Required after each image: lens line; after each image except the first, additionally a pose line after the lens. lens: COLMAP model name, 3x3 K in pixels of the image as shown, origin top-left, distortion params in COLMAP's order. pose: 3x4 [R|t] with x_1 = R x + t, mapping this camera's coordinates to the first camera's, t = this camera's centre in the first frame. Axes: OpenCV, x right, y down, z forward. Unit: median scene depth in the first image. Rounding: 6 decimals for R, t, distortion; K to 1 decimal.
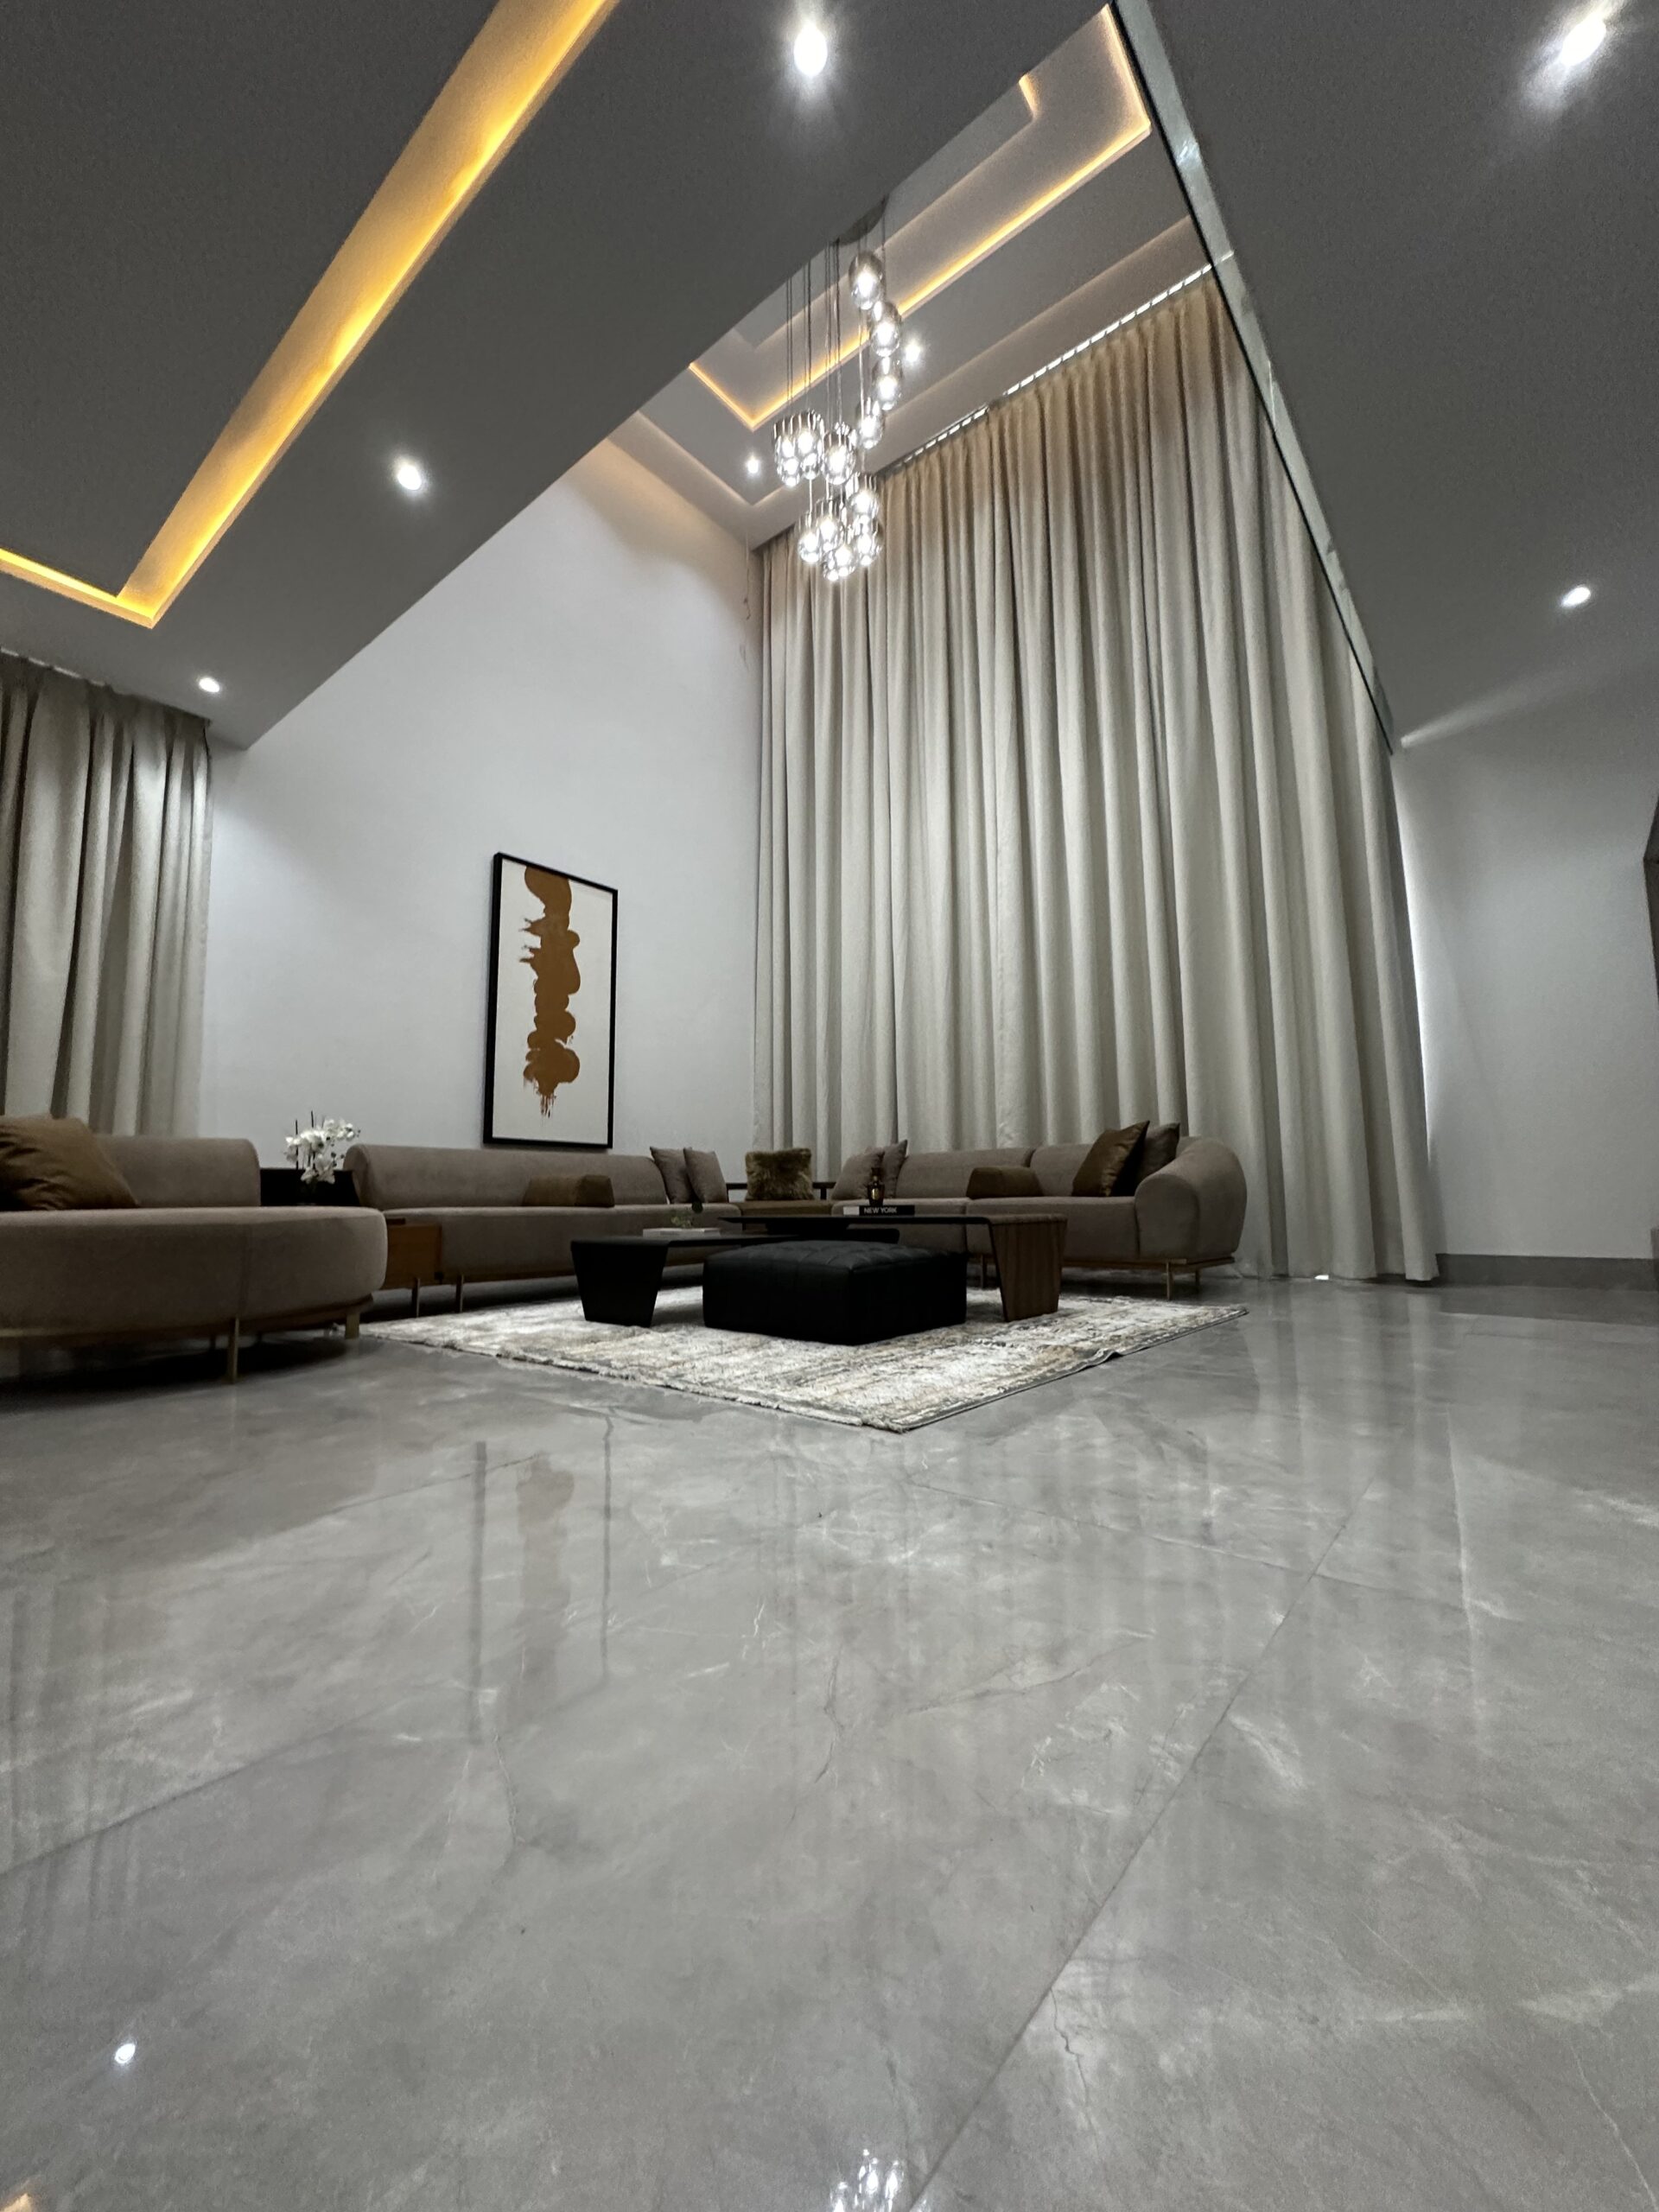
lens RADIAL K [[884.3, 0, 829.5], [0, 884.3, 1106.0], [0, 0, 1]] dist [-0.000232, -0.000248]
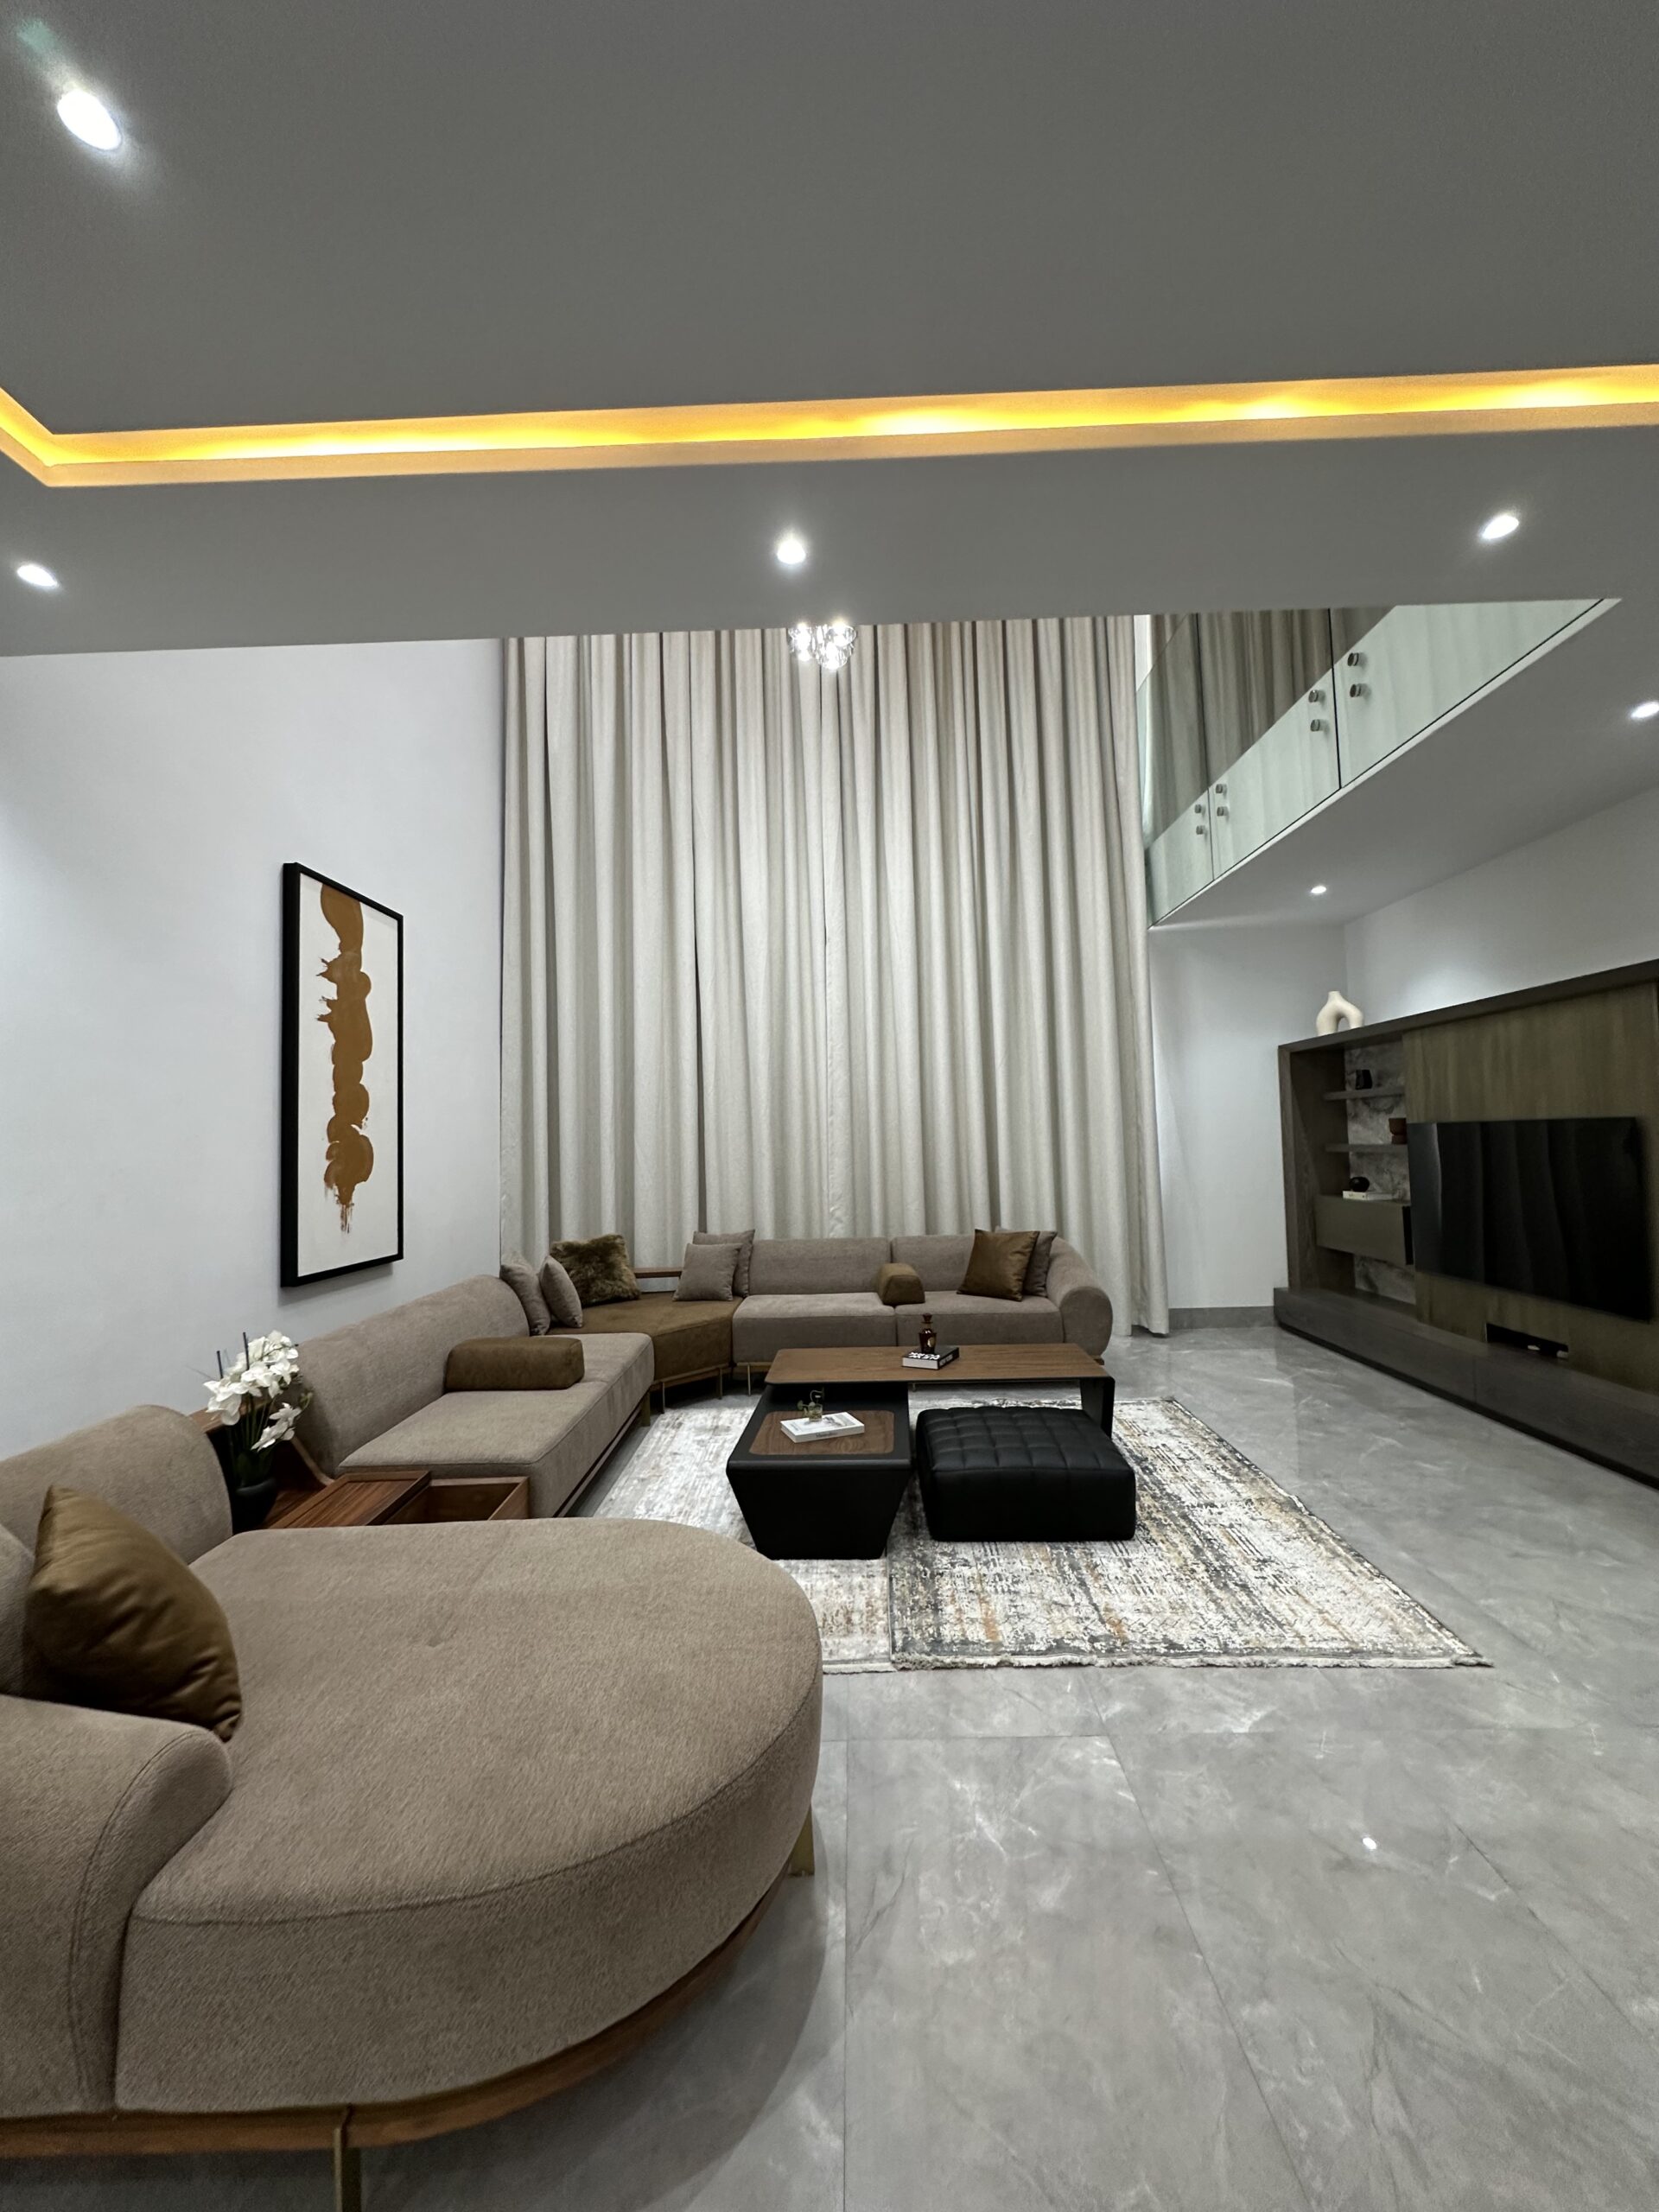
lens RADIAL K [[888.3, 0, 829.5], [0, 888.3, 1106.0], [0, 0, 1]] dist [0.009948, 0.000023]
pose [[0.792608, 0.015640, 0.609530, -0.454331], [-0.046028, 0.998353, 0.034236, -0.136856], [-0.607991, -0.055191, 0.792023, 0.178496]]
